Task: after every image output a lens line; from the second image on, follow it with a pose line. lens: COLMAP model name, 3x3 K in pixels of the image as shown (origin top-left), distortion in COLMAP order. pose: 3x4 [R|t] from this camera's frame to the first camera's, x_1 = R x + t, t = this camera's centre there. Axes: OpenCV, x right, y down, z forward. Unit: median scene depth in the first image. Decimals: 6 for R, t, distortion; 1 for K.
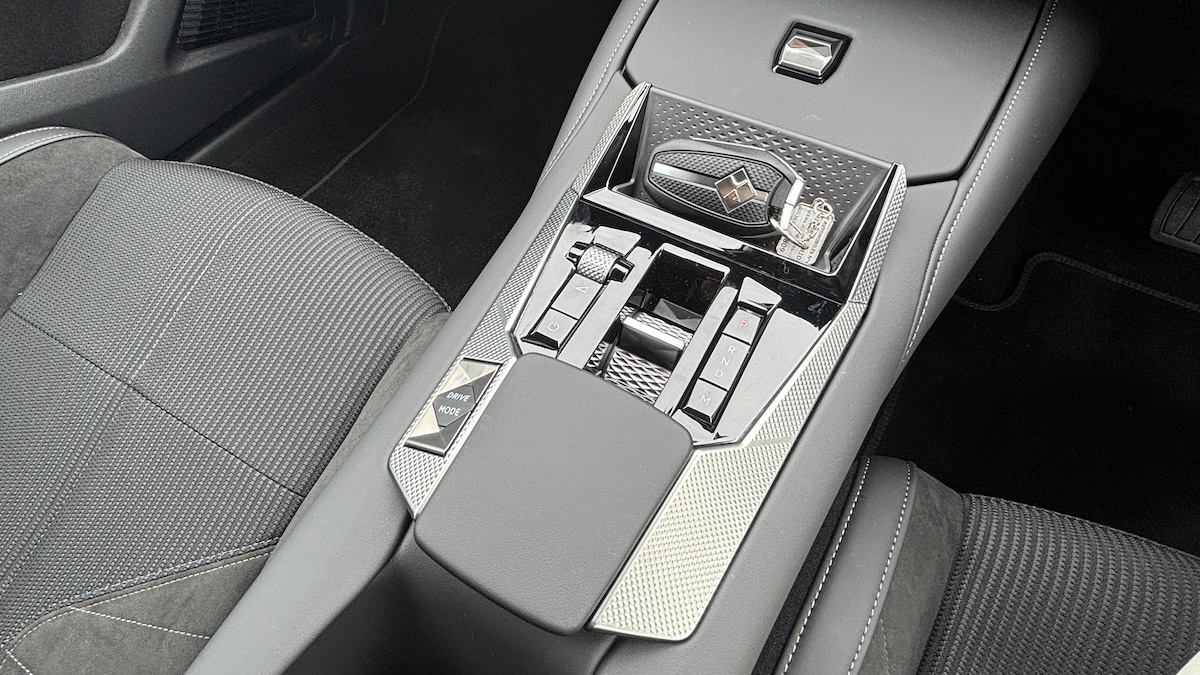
lens RADIAL K [[625.9, 0, 606.7], [0, 625.9, 331.1], [0, 0, 1]] dist [0.005547, 0.000393]
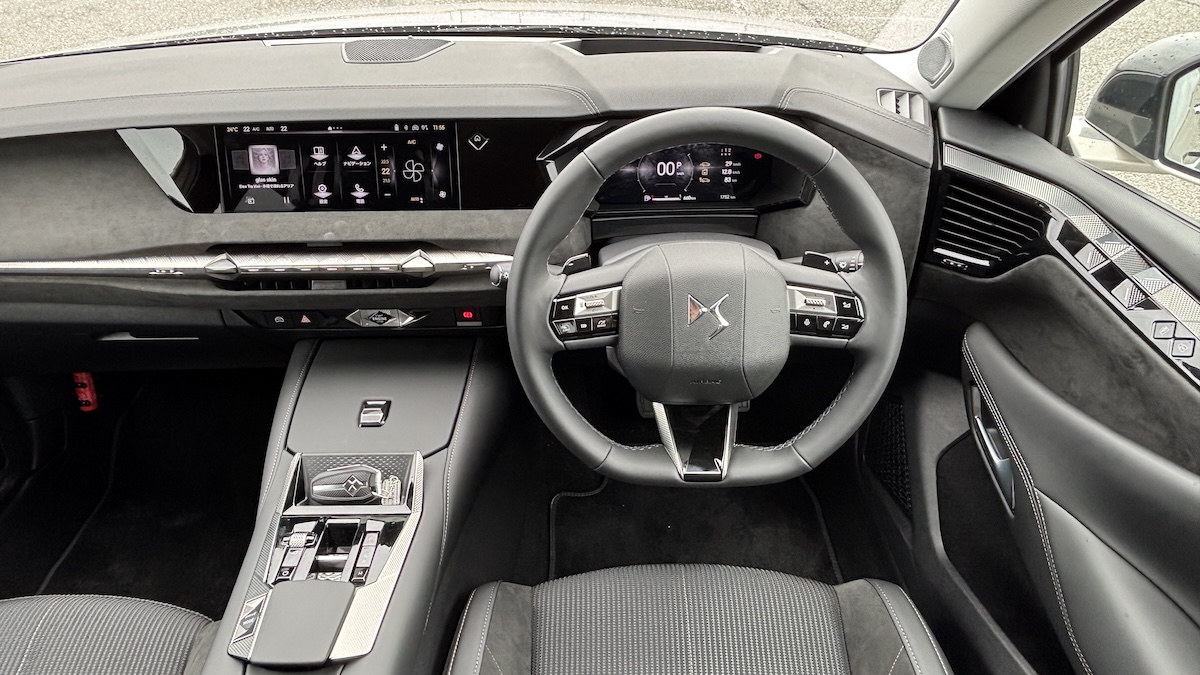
lens RADIAL K [[758.3, 0, 594.8], [0, 758.3, 328.0], [0, 0, 1]] dist [0.028914, -0.040217]
pose [[0.878232, -0.273582, 0.392252, 0.046700], [0.403827, 0.863620, -0.301802, 0.419623], [-0.256189, 0.423454, 0.868938, -1.671187]]
